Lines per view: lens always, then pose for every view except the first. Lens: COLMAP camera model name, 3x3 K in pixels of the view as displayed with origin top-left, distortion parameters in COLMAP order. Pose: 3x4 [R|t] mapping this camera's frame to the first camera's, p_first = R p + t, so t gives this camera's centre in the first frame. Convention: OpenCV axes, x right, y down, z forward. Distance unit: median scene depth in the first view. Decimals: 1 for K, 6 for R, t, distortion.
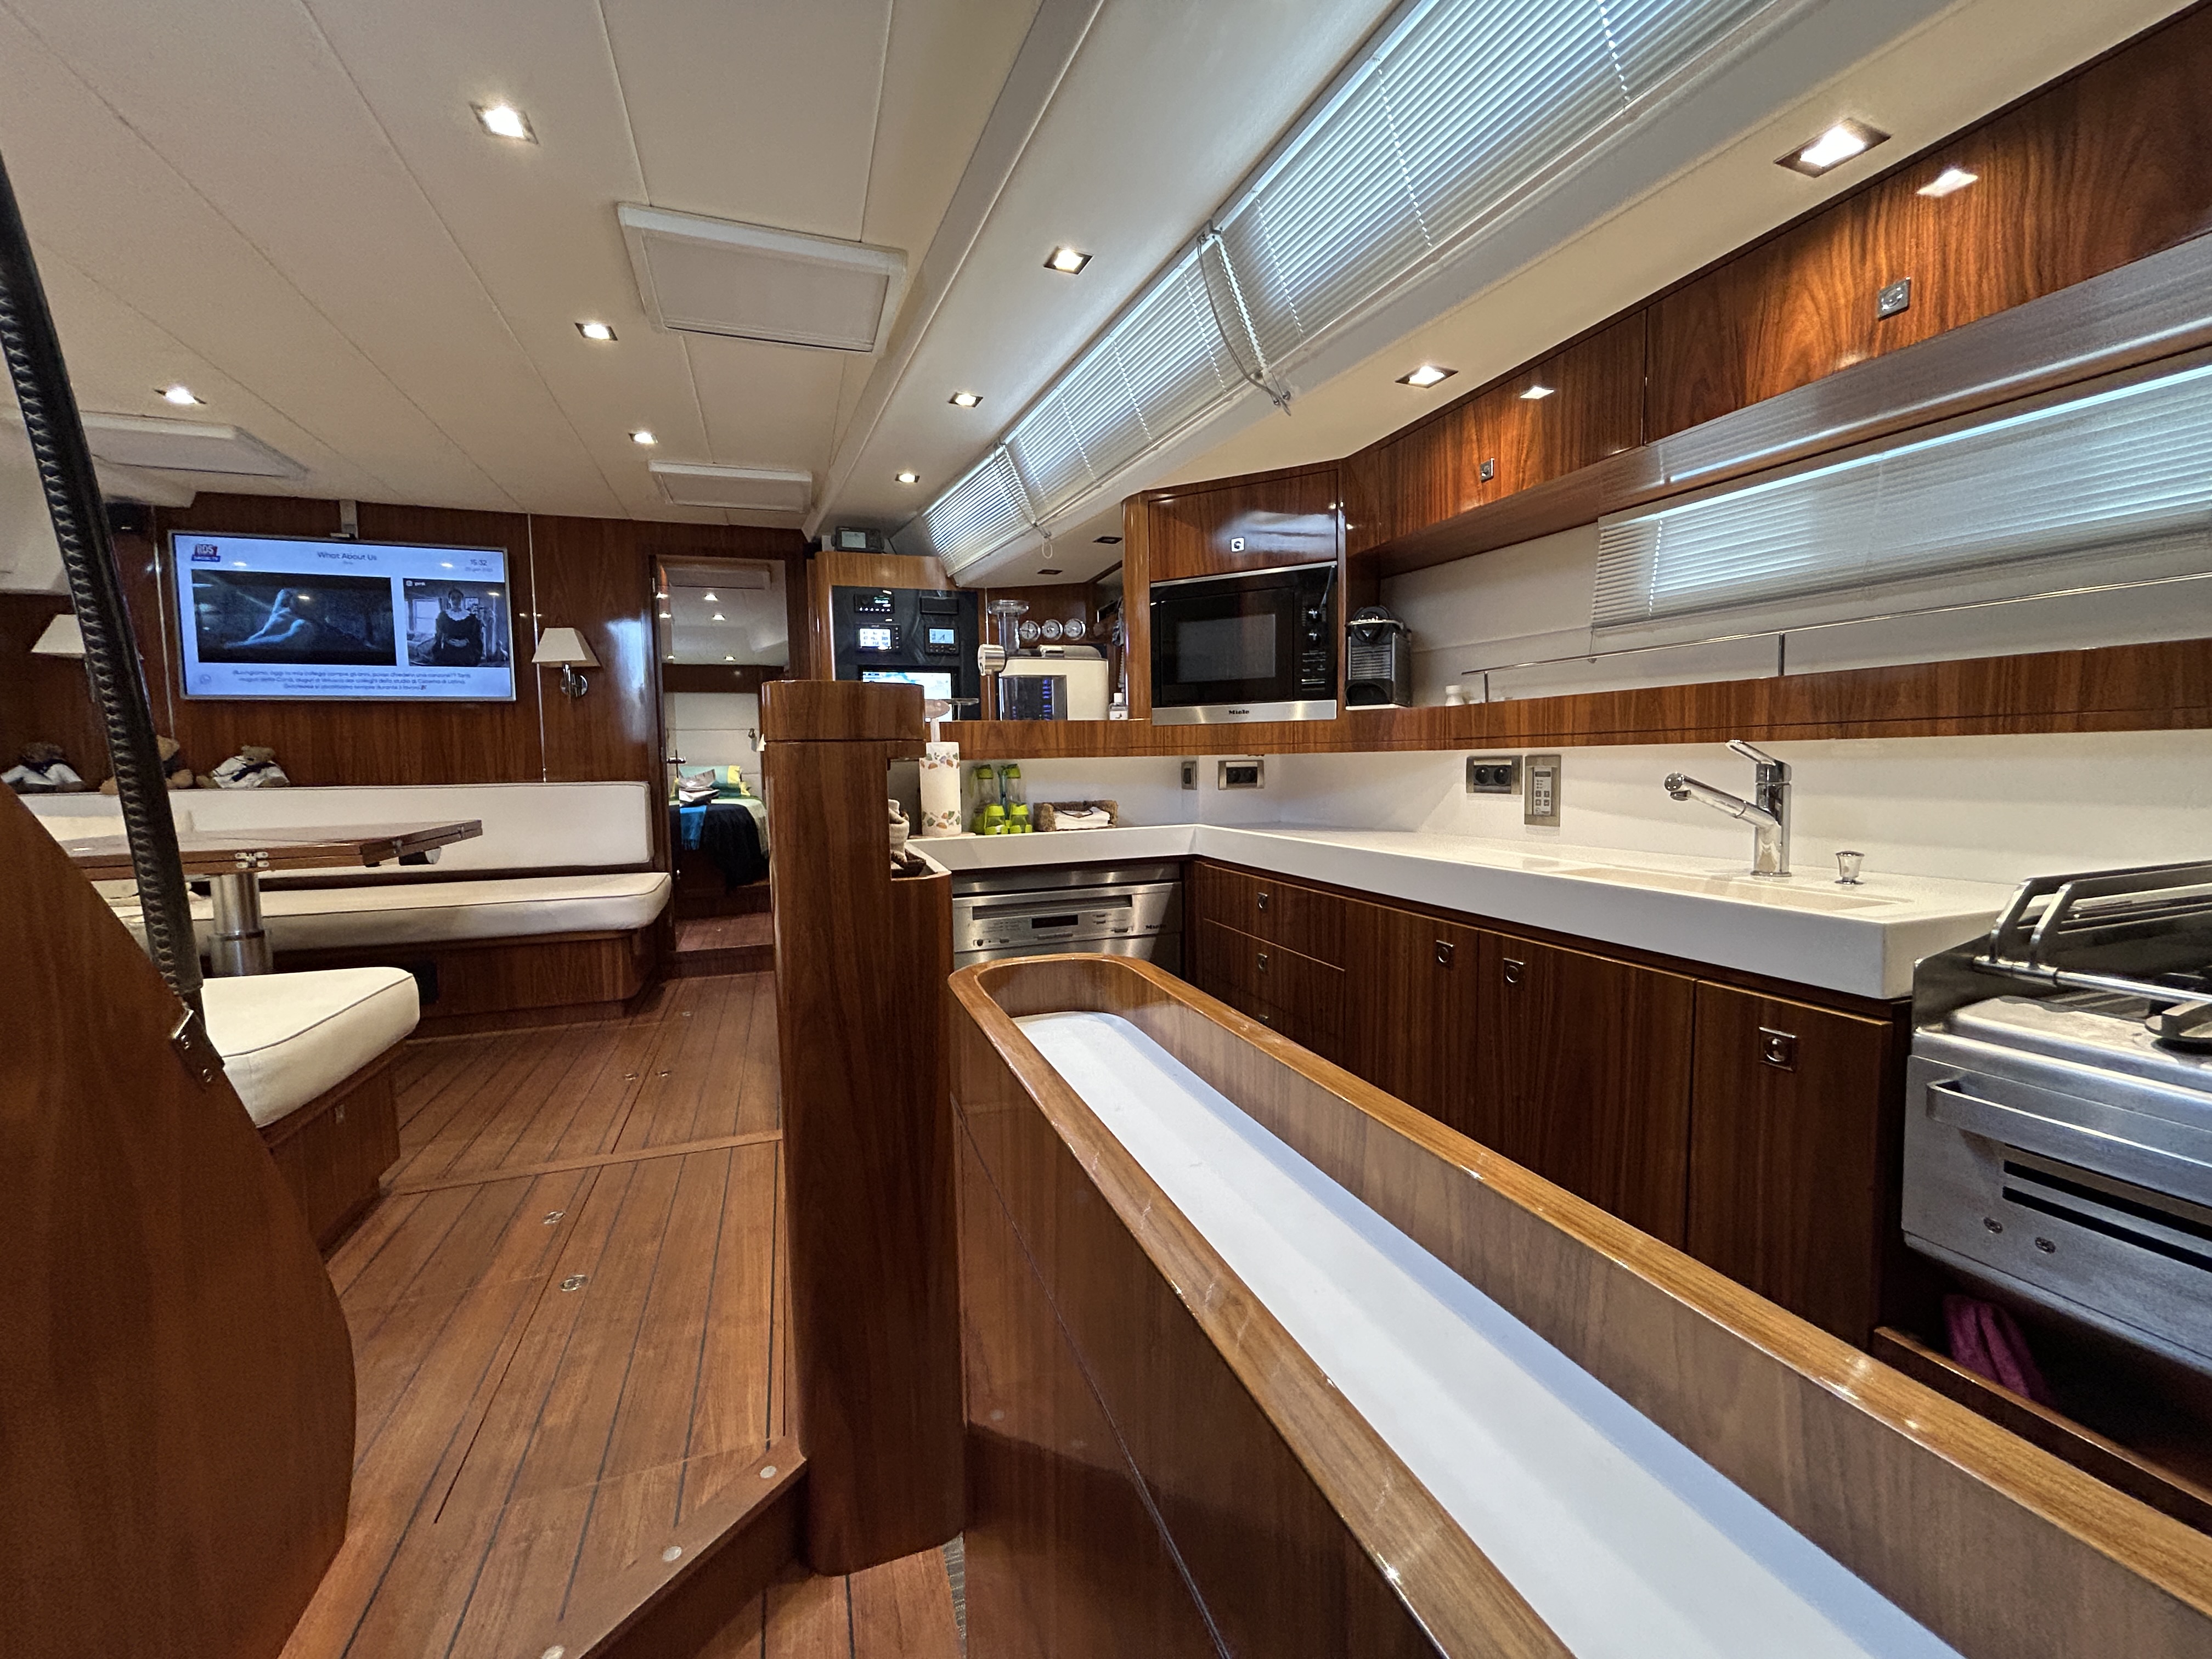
lens RADIAL K [[900.4, 0, 1098.6], [0, 900.4, 830.4], [0, 0, 1]] dist [0.000235, 0.001322]
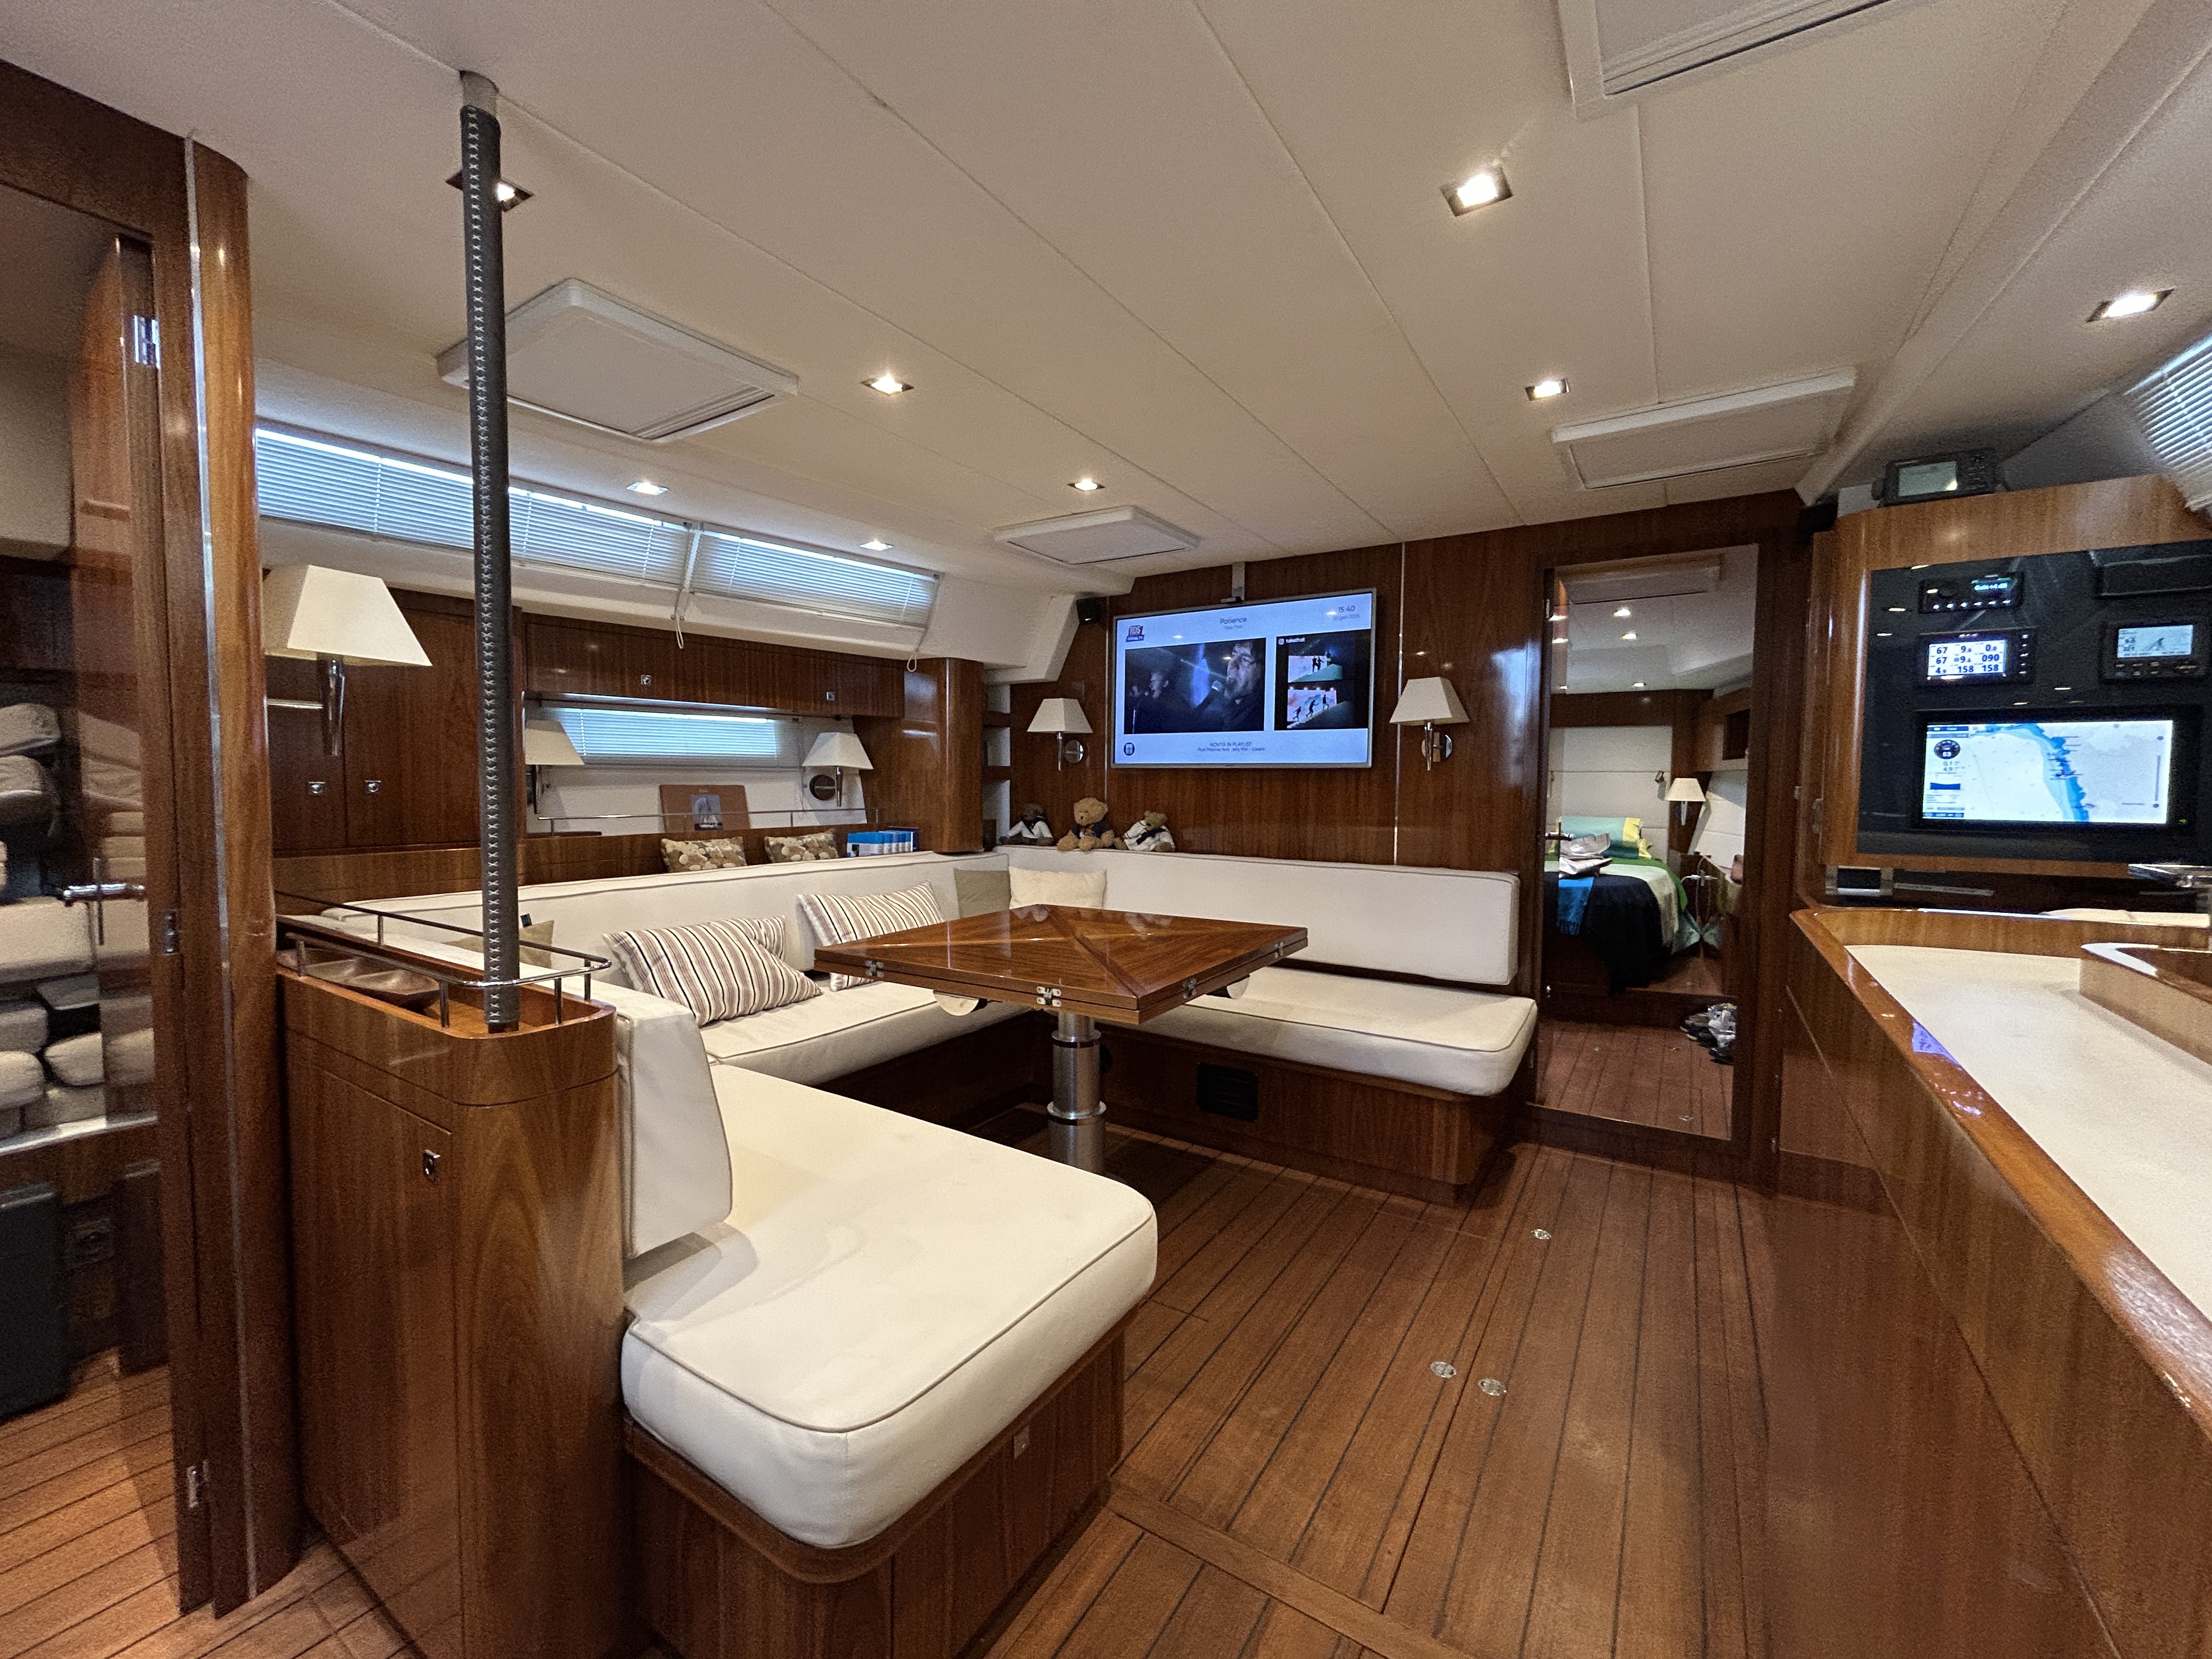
lens RADIAL K [[900.4, 0, 1105.5], [0, 900.4, 823.5], [0, 0, 1]] dist [0.000235, 0.001322]
pose [[0.617775, 0.060602, -0.784016, -0.142775], [-0.078425, 0.996803, 0.015254, -0.089374], [0.782434, 0.052063, 0.620553, 0.298070]]
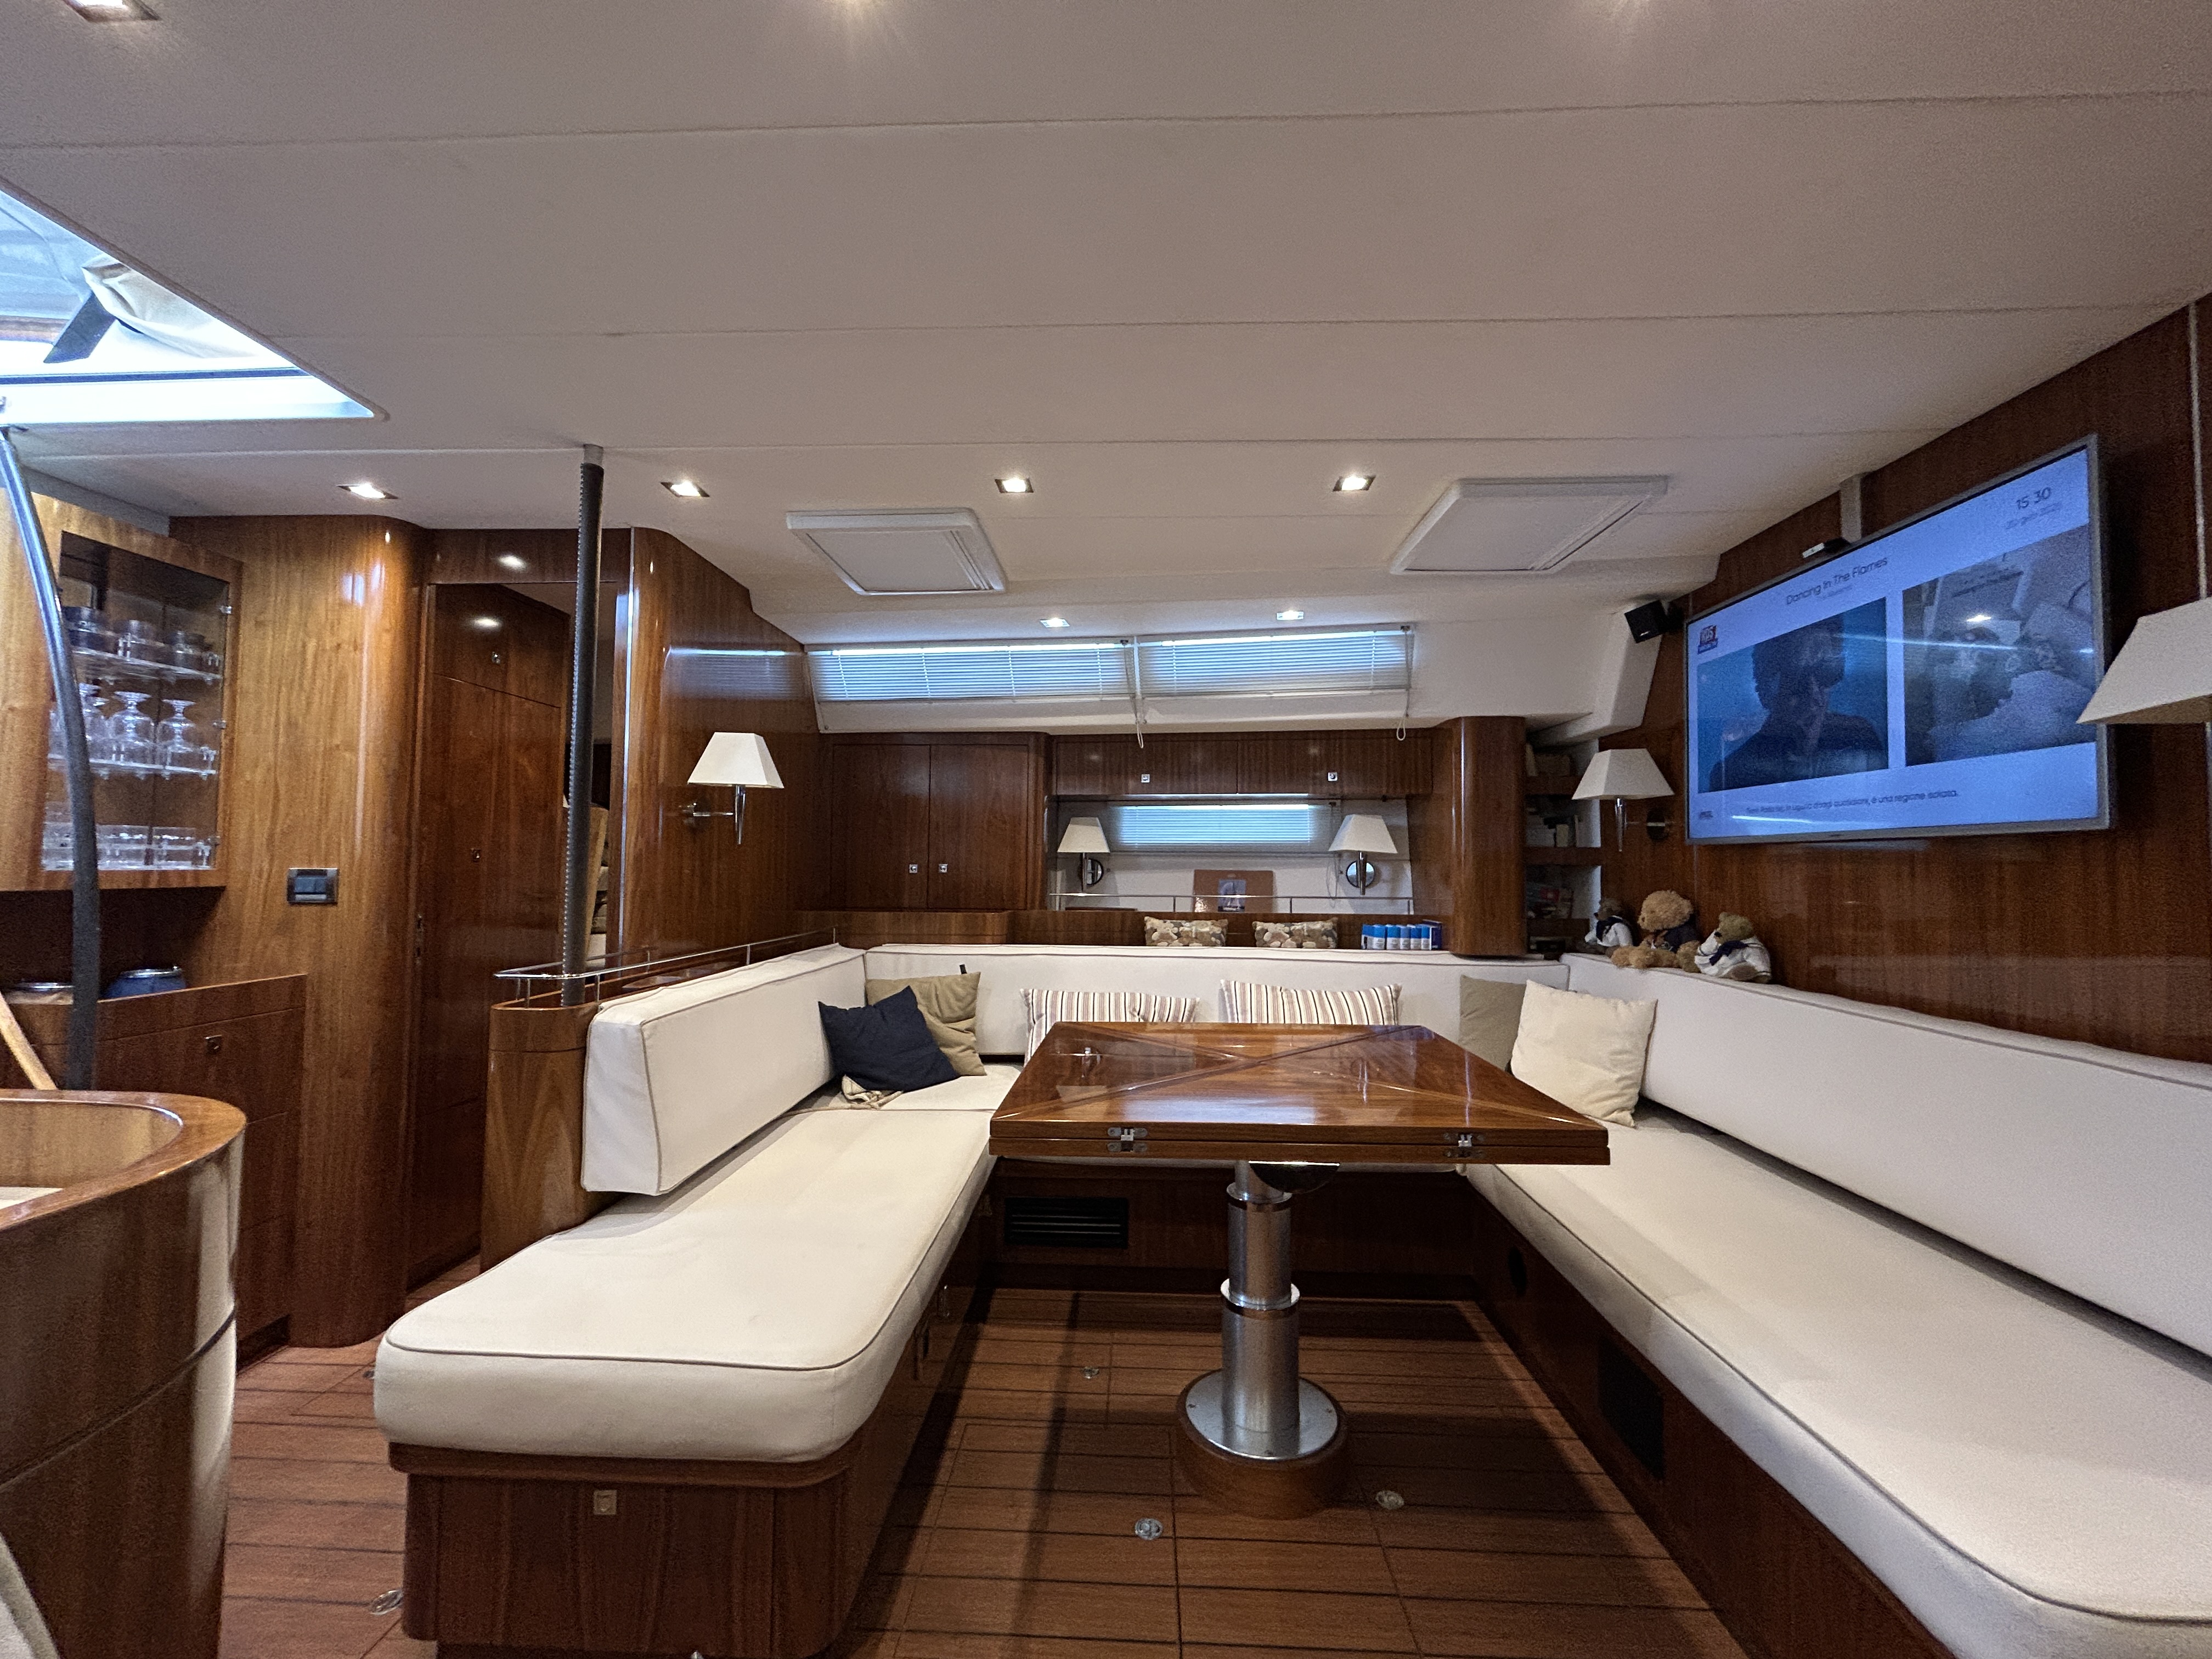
lens RADIAL K [[900.4, 0, 1118.6], [0, 900.4, 824.1], [0, 0, 1]] dist [0.000235, 0.001322]
pose [[-0.361029, -0.029830, -0.932077, -0.160935], [-0.073701, 0.997275, -0.003369, -0.120980], [0.929638, 0.067479, -0.362244, 0.799908]]
